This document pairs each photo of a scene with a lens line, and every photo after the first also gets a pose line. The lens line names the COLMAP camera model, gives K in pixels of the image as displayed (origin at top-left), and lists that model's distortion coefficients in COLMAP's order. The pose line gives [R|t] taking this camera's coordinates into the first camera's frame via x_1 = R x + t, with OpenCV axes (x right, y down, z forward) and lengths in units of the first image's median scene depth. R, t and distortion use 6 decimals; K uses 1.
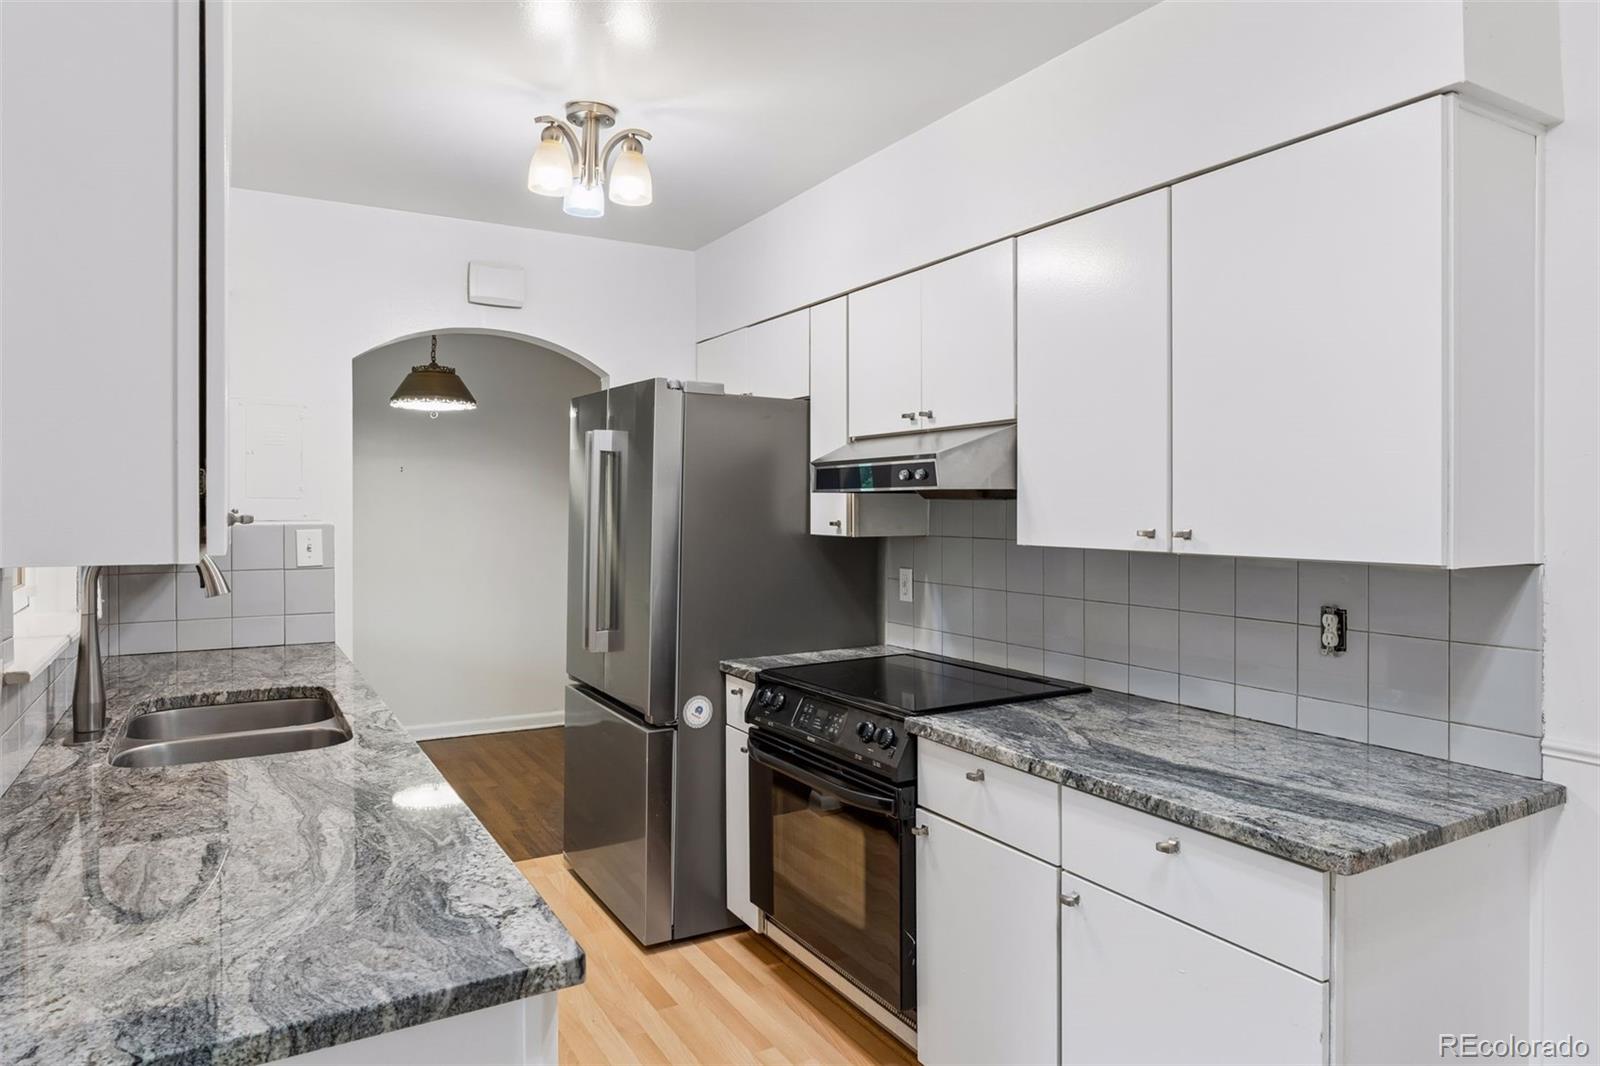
lens RADIAL K [[1000.9, 0, 802.9], [0, 1000.9, 520.5], [0, 0, 1]] dist [0.000117, -0.000028]
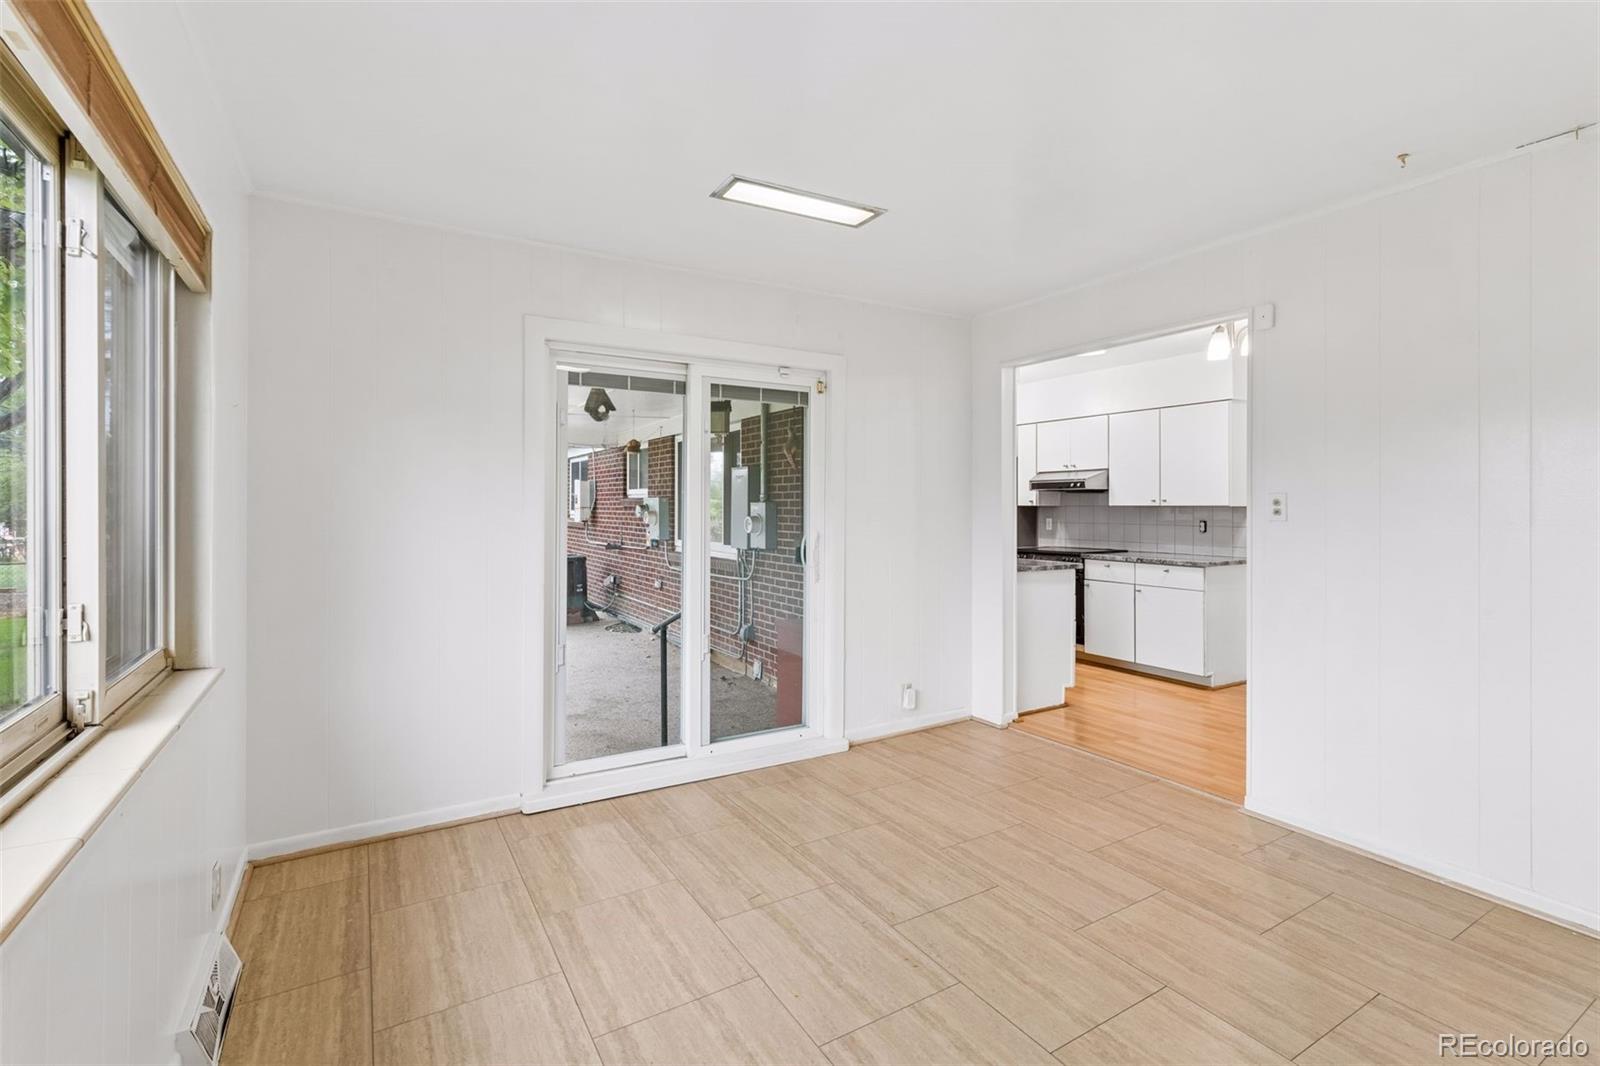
lens RADIAL K [[735.7, 0, 801.5], [0, 735.7, 523.4], [0, 0, 1]] dist [0.001572, -0.000332]
pose [[0.999973, 0.000685, 0.007282, -0.852970], [-0.000735, 0.999976, 0.006869, 0.068962], [-0.007277, -0.006874, 0.999950, -1.497486]]
